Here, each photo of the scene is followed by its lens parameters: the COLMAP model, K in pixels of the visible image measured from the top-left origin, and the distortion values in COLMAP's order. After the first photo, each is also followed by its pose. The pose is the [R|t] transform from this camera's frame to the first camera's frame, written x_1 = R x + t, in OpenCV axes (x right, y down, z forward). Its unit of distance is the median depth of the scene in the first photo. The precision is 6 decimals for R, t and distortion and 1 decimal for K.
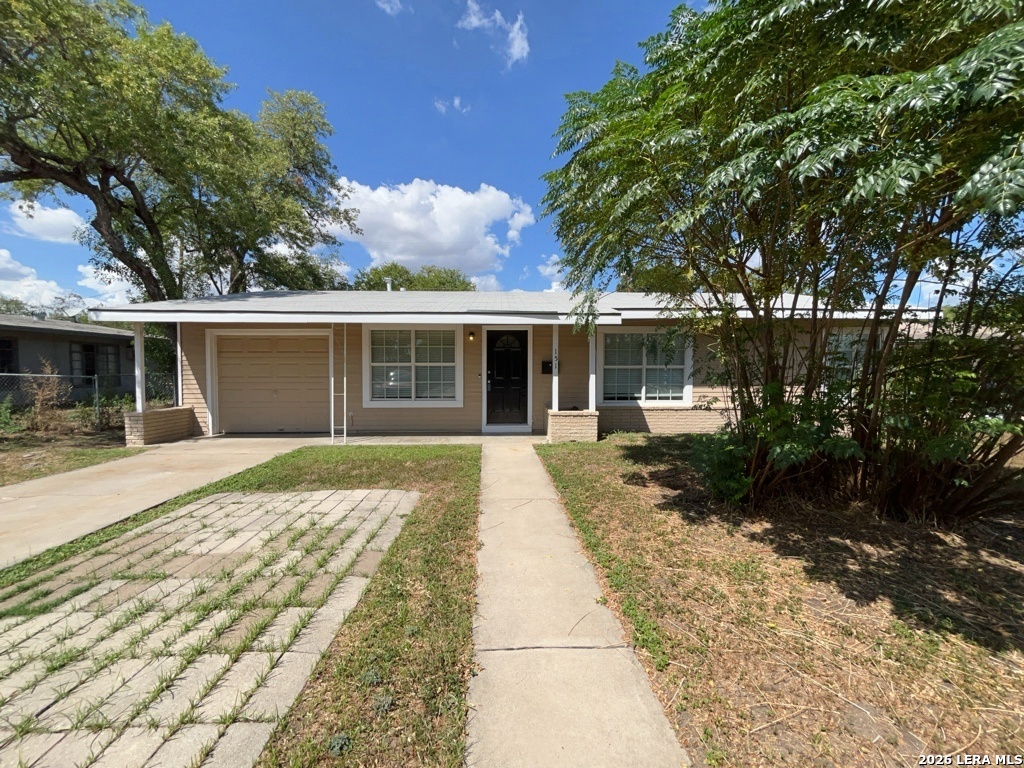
lens RADIAL K [[410.3, 0, 512.0], [0, 410.3, 384.0], [0, 0, 1]] dist [-0.002962, -0.000625]
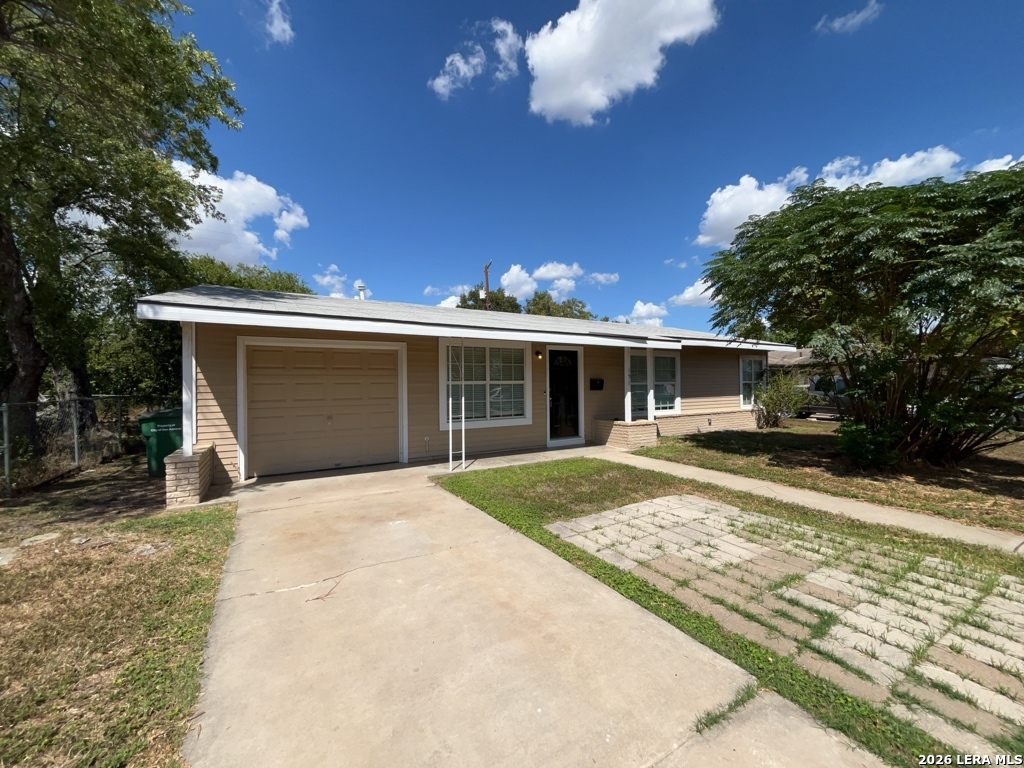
lens RADIAL K [[411.0, 0, 512.0], [0, 411.0, 384.0], [0, 0, 1]] dist [-0.000572, -0.000137]
pose [[0.876623, -0.008931, 0.481095, -0.671950], [0.028264, 0.999057, -0.032955, -0.010681], [-0.480347, 0.042486, 0.876049, 0.123832]]
